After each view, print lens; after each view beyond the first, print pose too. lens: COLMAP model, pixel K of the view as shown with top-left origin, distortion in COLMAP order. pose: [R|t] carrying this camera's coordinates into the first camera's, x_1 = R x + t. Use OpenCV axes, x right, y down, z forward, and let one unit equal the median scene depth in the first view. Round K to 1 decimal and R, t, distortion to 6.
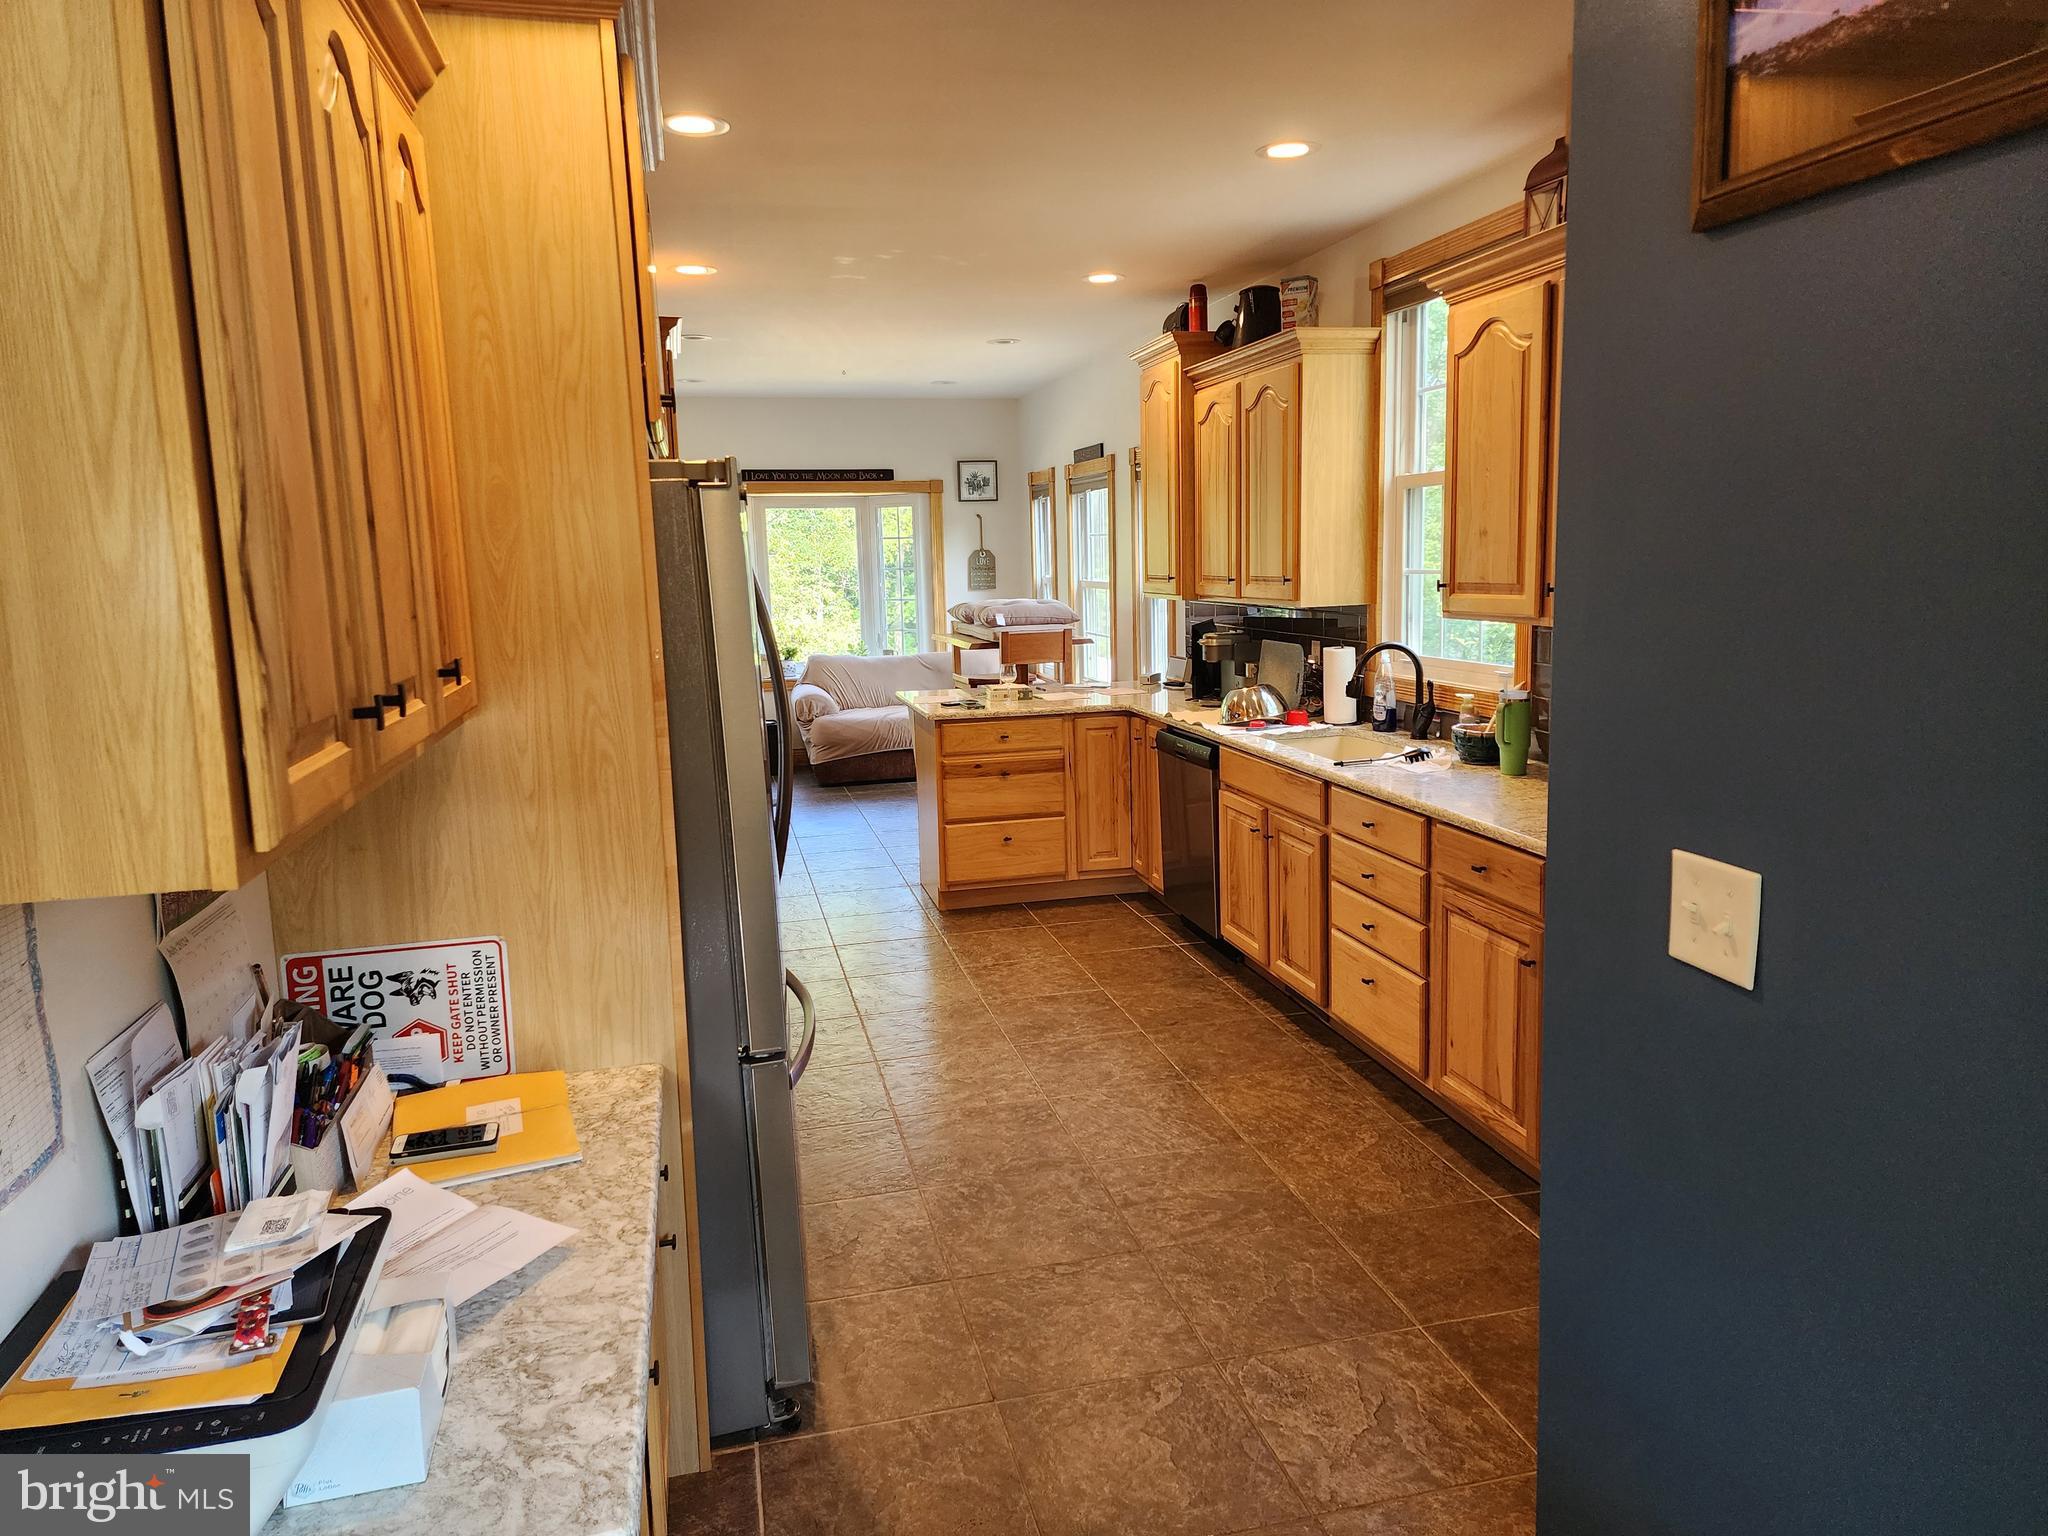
lens RADIAL K [[1359.6, 0, 1030.7], [0, 1359.6, 765.5], [0, 0, 1]] dist [0.008583, -0.000967]
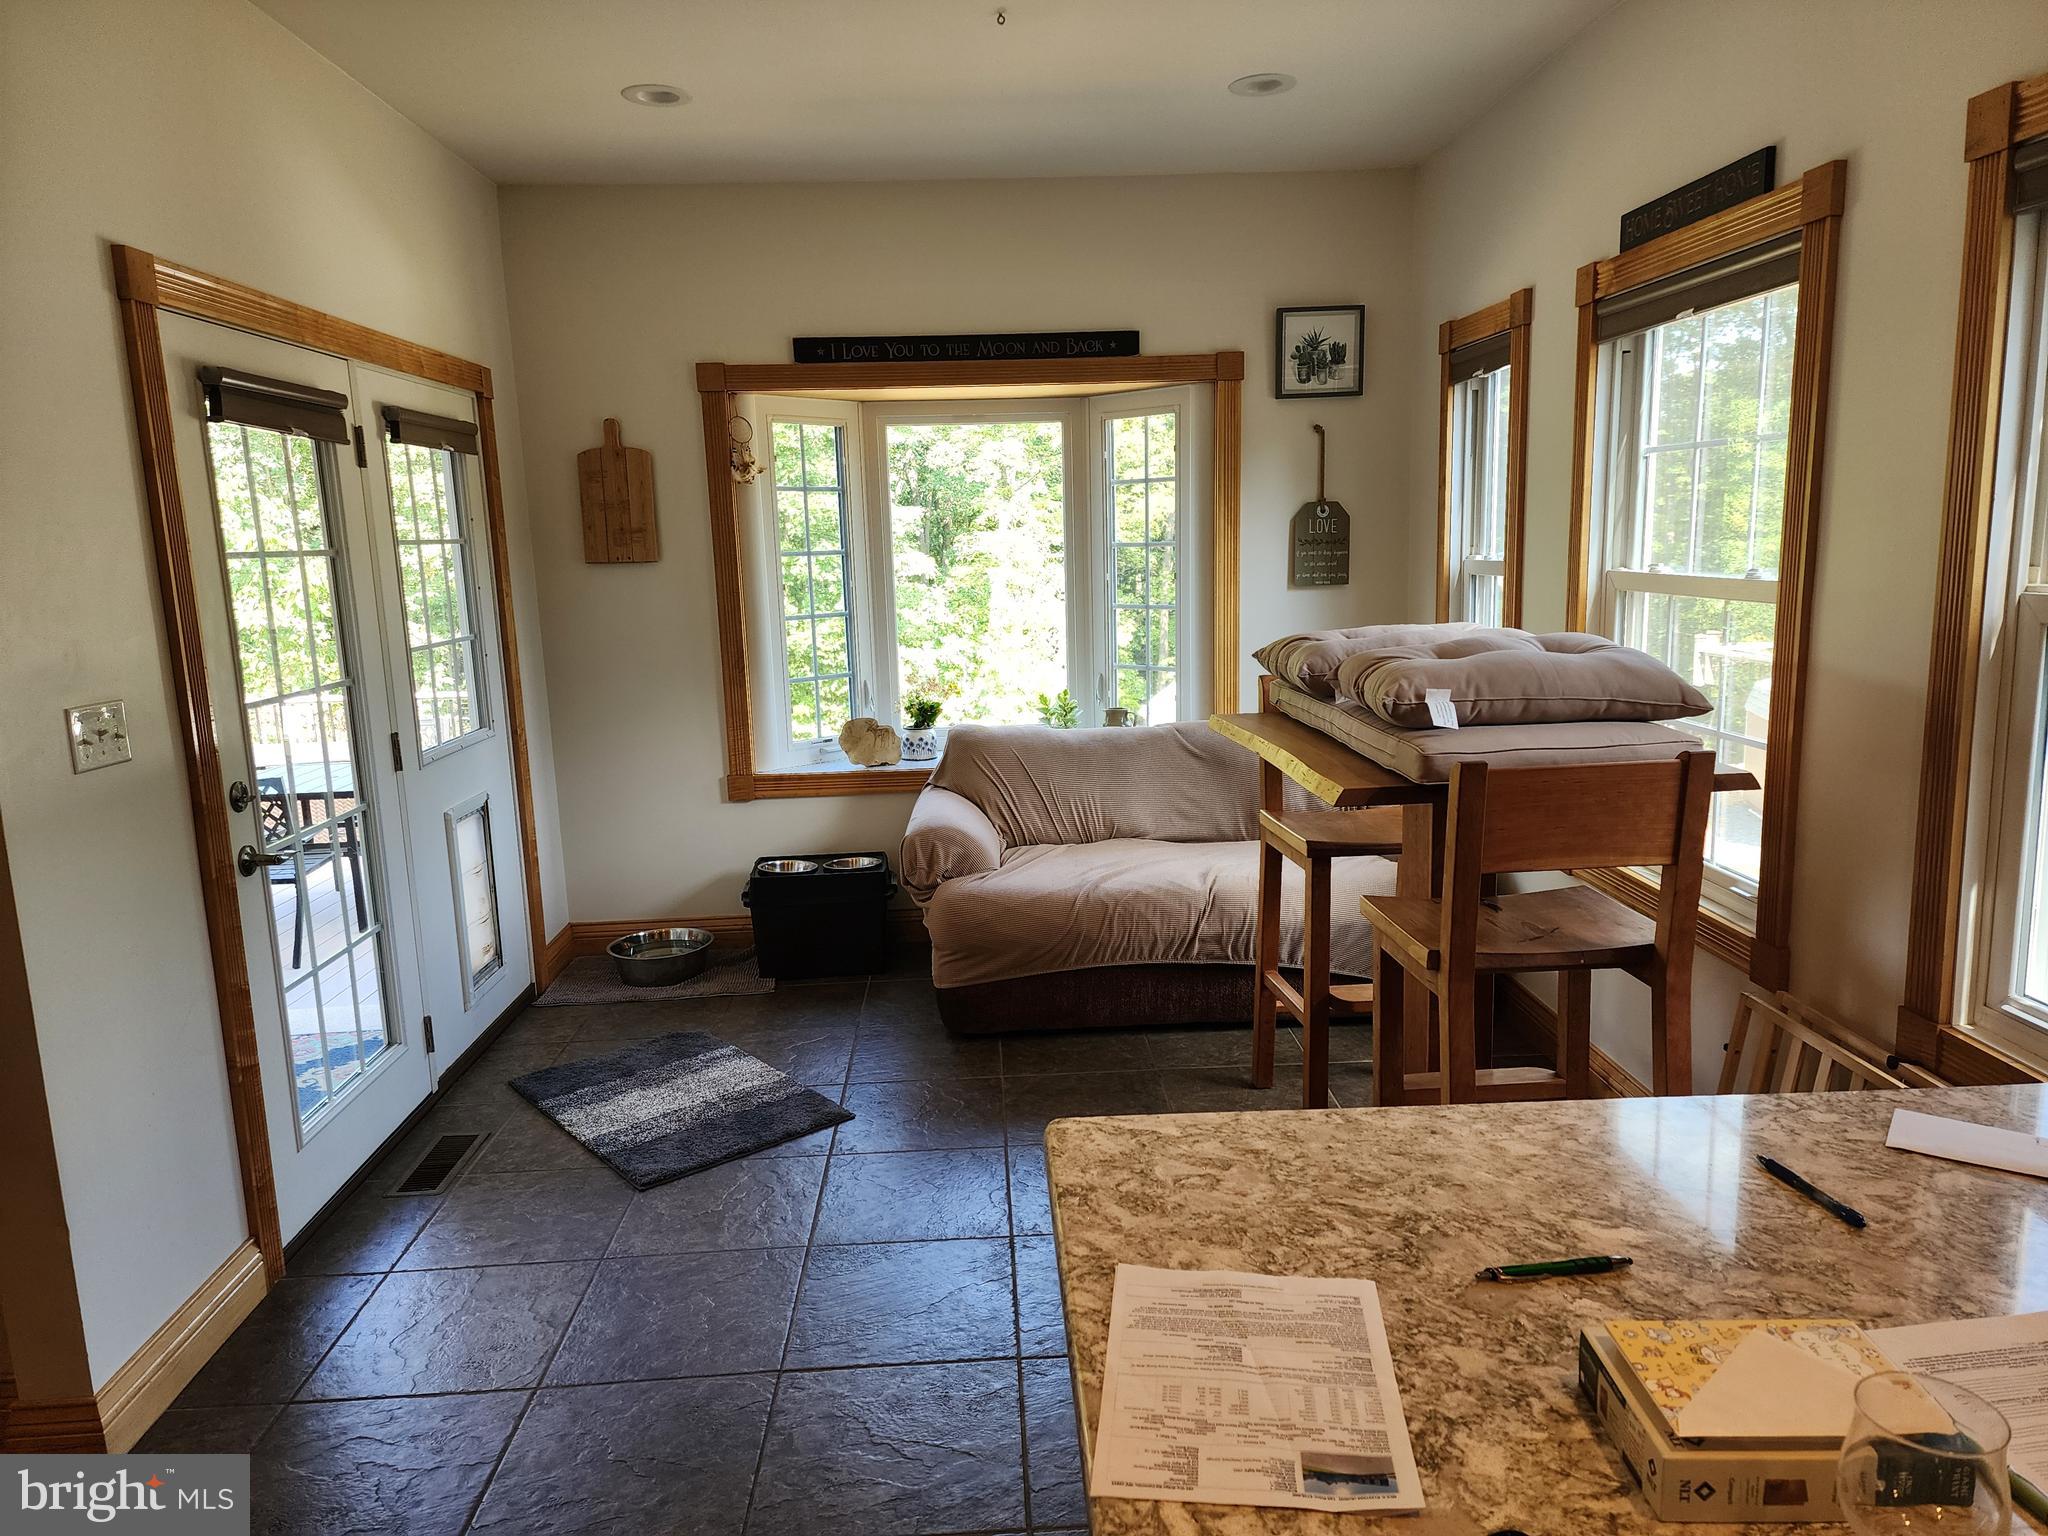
lens RADIAL K [[1359.6, 0, 1019.6], [0, 1359.6, 771.7], [0, 0, 1]] dist [0.008583, -0.000967]
pose [[0.979100, 0.029034, -0.201295, -0.041811], [-0.024578, 0.999395, 0.024603, -0.076893], [0.201887, -0.019141, 0.979222, 0.530234]]
